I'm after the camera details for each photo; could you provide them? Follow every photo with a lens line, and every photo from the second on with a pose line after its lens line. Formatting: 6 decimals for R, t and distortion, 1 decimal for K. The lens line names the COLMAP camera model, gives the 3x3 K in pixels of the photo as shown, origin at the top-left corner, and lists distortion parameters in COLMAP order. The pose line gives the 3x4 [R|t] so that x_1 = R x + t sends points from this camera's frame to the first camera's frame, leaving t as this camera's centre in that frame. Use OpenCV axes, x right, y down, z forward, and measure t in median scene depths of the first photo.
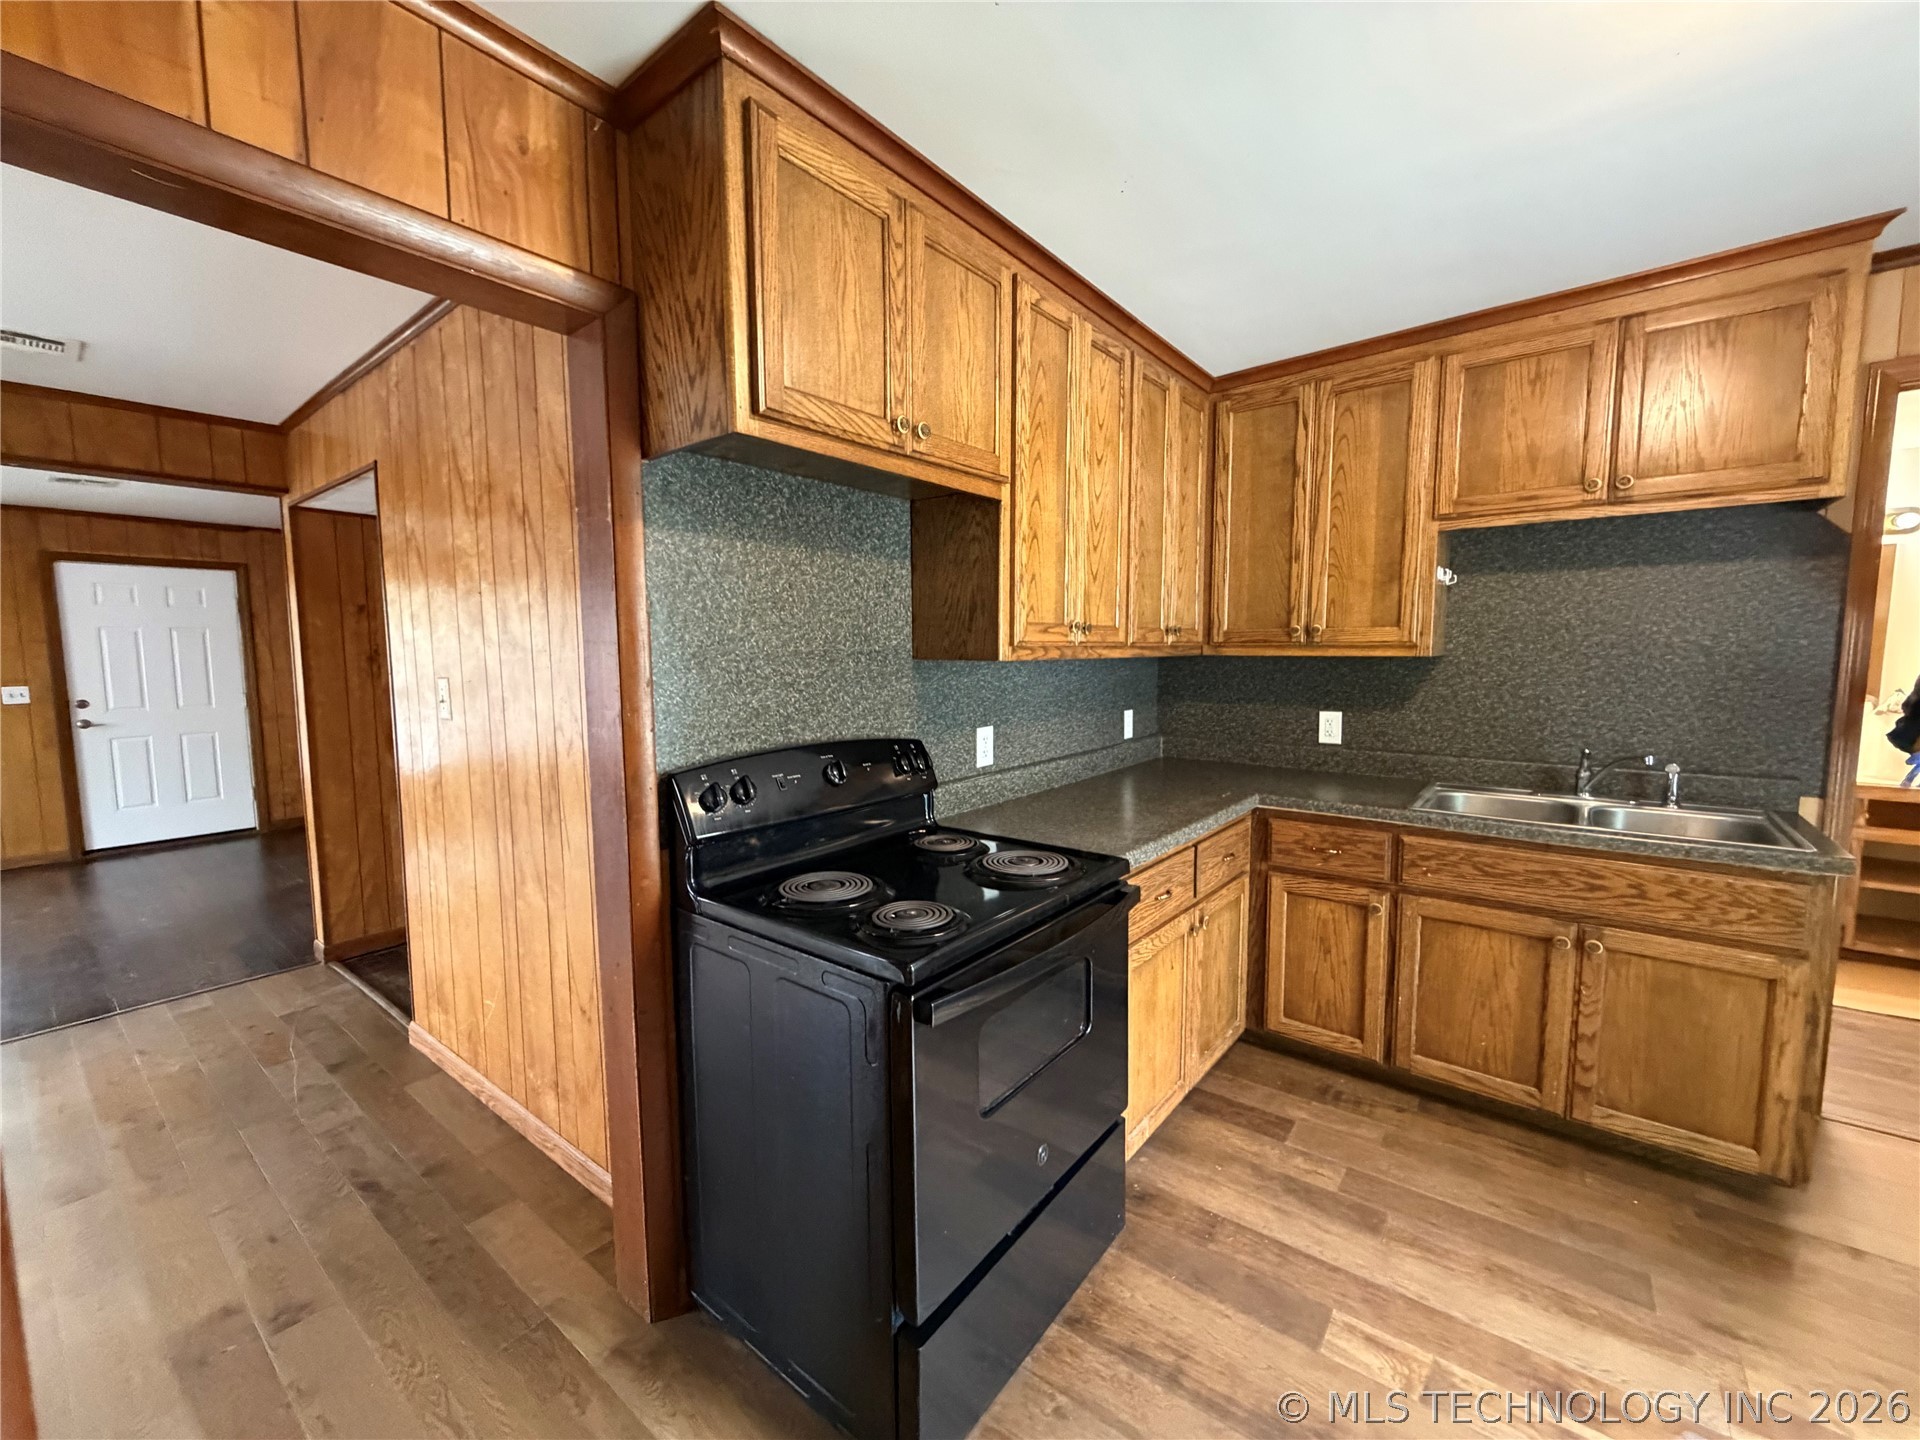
lens RADIAL K [[772.4, 0, 952.8], [0, 772.4, 720.9], [0, 0, 1]] dist [-0.003038, 0.000163]
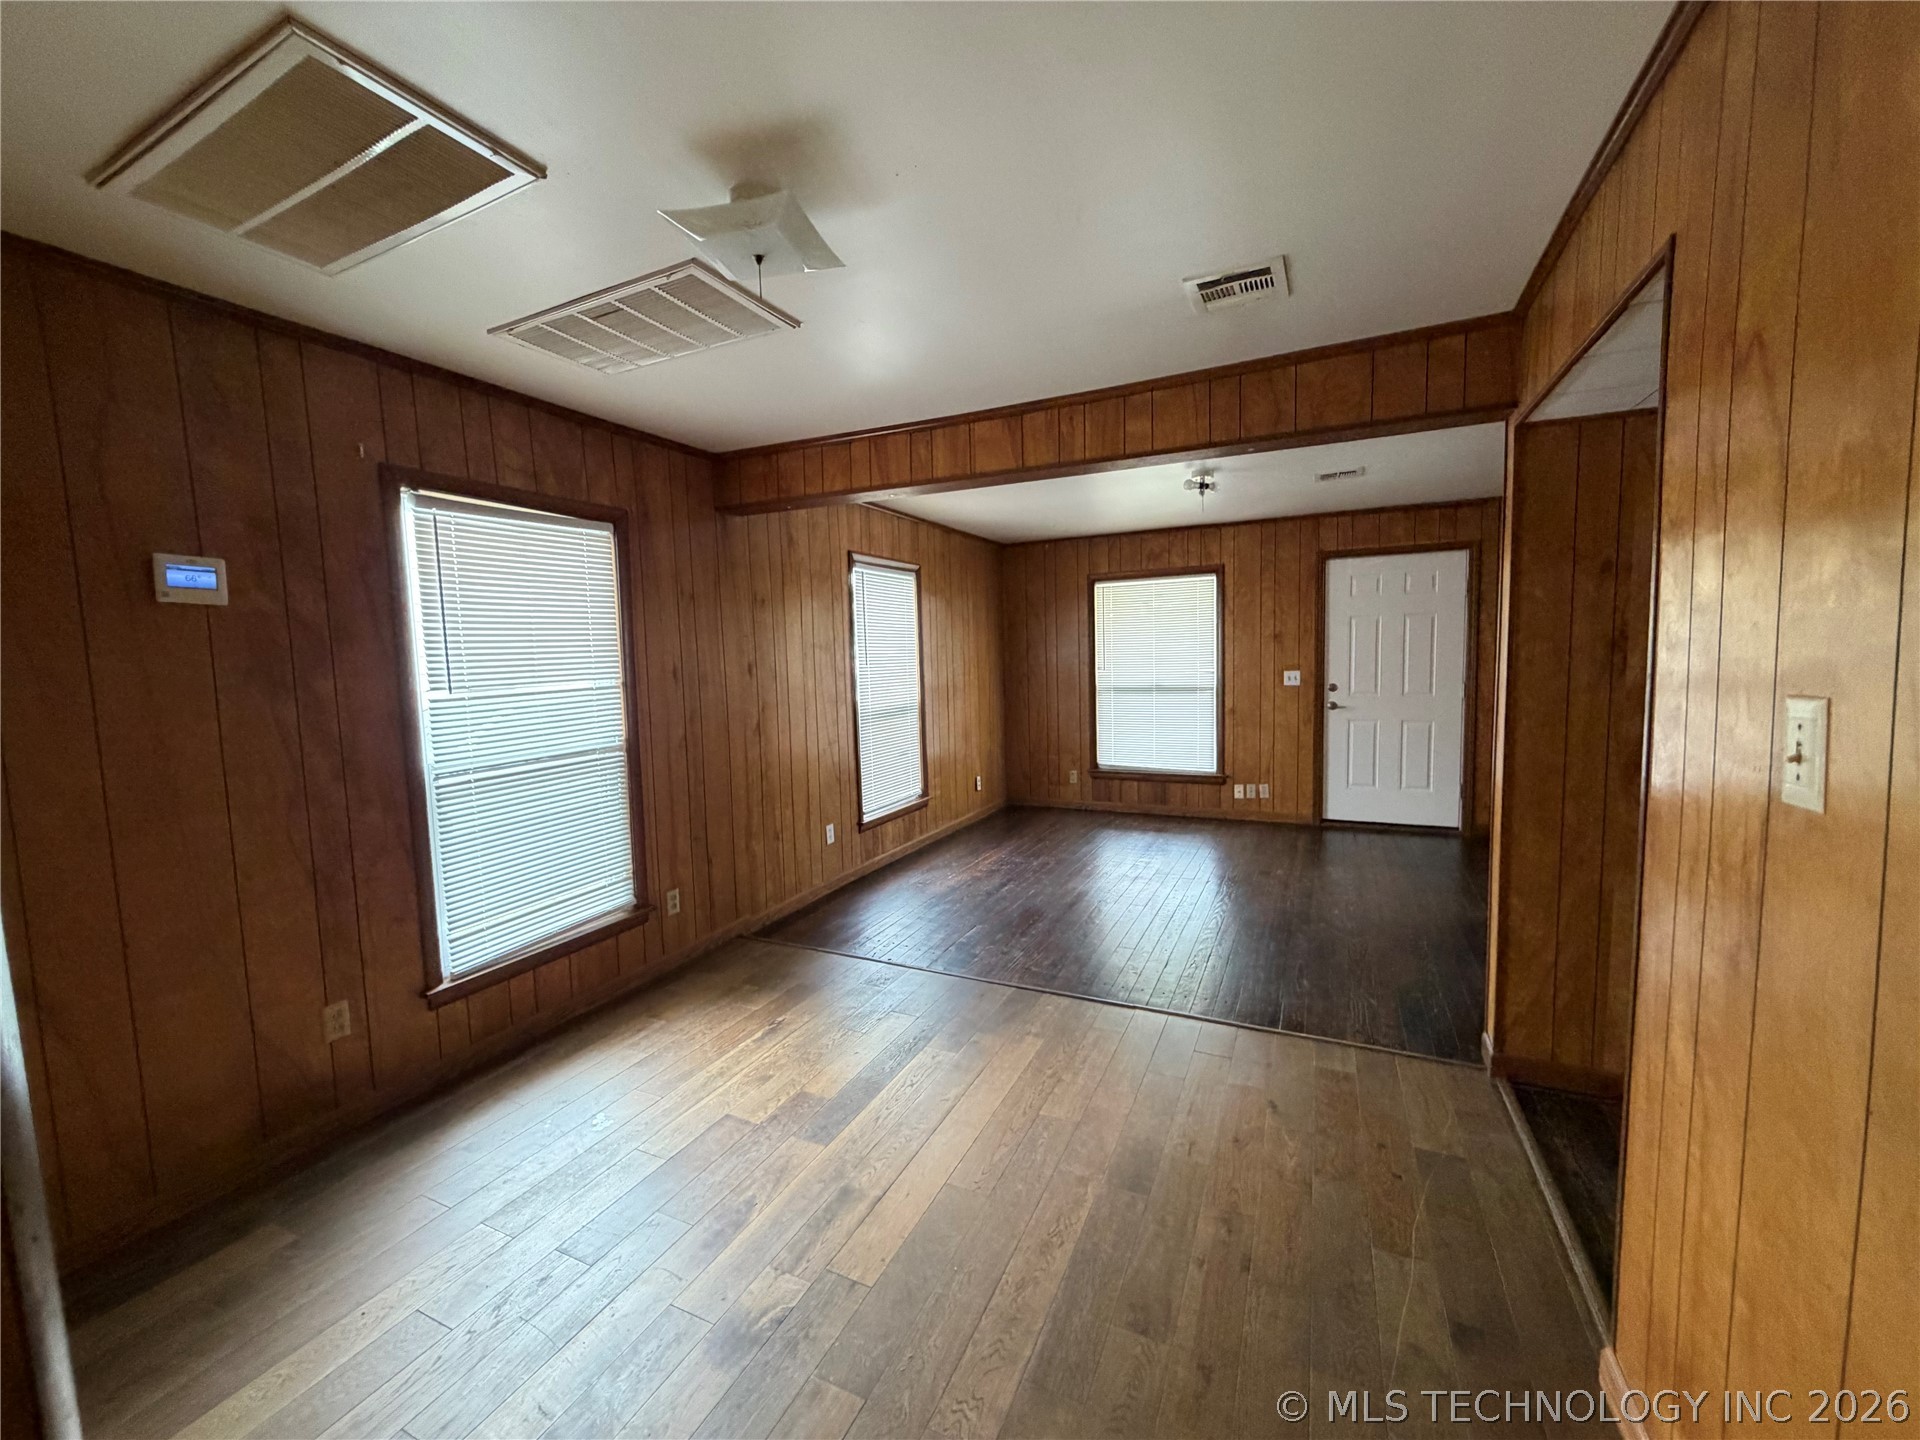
lens RADIAL K [[772.4, 0, 952.8], [0, 772.4, 720.9], [0, 0, 1]] dist [-0.003038, 0.000163]
pose [[0.219240, 0.083572, -0.972085, -0.247658], [-0.061923, 0.995508, 0.071620, -0.029161], [0.973704, 0.044492, 0.223430, 0.326805]]
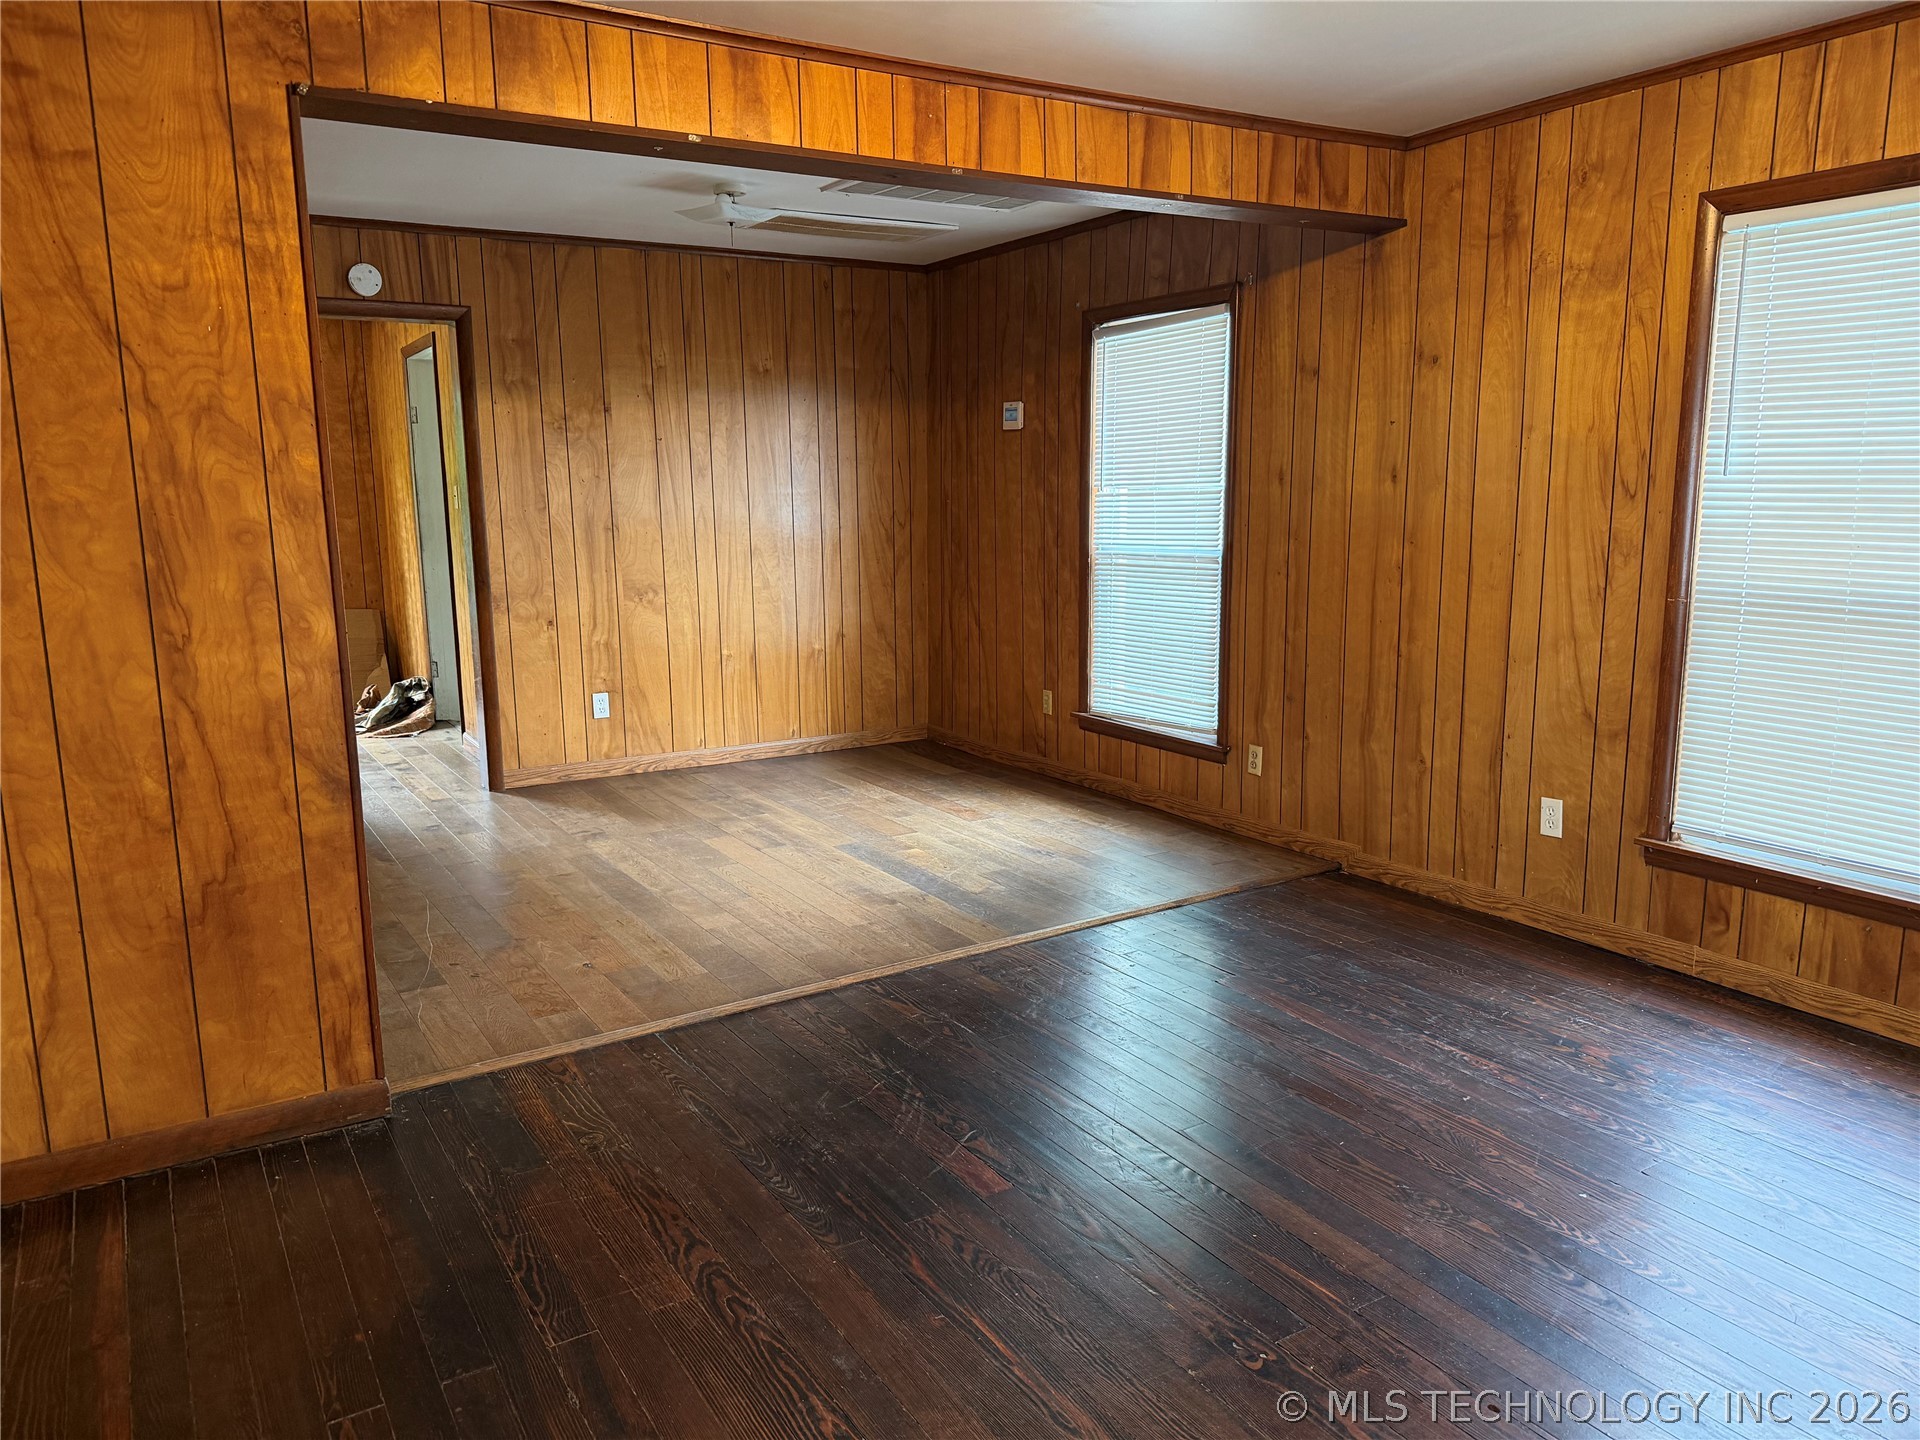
lens RADIAL K [[1364.8, 0, 960.0], [0, 1364.8, 720.0], [0, 0, 1]] dist [0.138484, -0.001005]
pose [[-0.939249, -0.045538, 0.340201, -1.364225], [0.045164, 0.966145, 0.254016, -0.121380], [-0.340251, 0.253949, -0.905394, 1.513915]]
